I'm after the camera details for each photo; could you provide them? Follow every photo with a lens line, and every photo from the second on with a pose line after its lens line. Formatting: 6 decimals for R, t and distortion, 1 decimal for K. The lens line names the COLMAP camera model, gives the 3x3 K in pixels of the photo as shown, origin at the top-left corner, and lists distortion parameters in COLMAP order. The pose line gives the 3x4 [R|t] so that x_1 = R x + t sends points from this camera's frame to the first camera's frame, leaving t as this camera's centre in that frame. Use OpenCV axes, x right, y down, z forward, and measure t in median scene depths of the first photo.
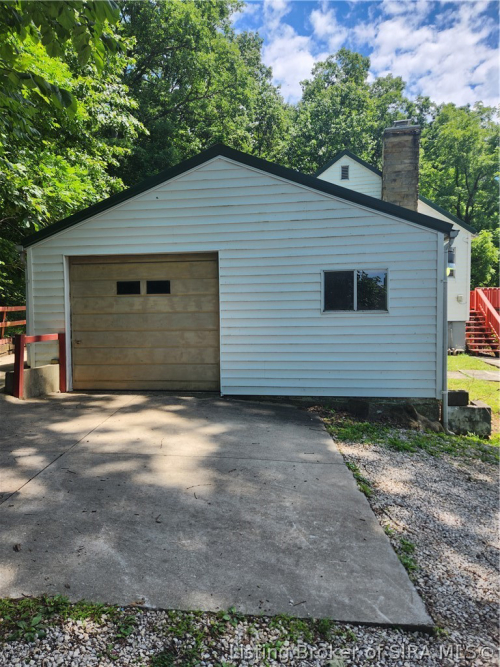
lens RADIAL K [[452.8, 0, 250.0], [0, 452.8, 333.5], [0, 0, 1]] dist [0.048954, -0.000630]
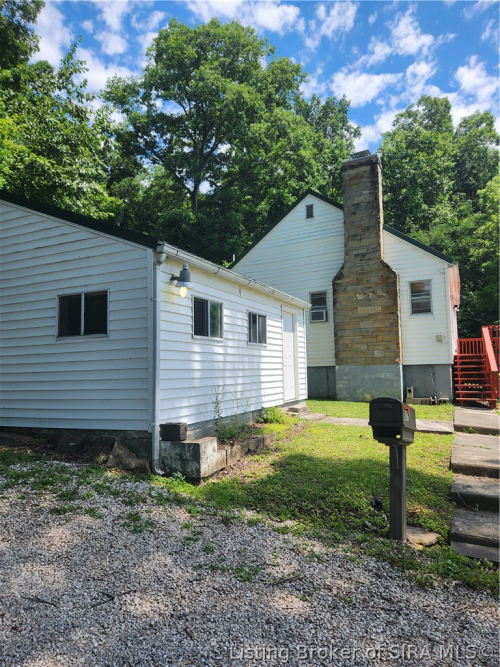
lens RADIAL K [[453.9, 0, 250.0], [0, 453.9, 333.5], [0, 0, 1]] dist [0.072490, 0.000593]
pose [[0.958827, -0.032353, -0.282142, 0.825457], [-0.004929, 0.991444, -0.130439, 0.067161], [0.283949, 0.126459, 0.950464, 0.192758]]
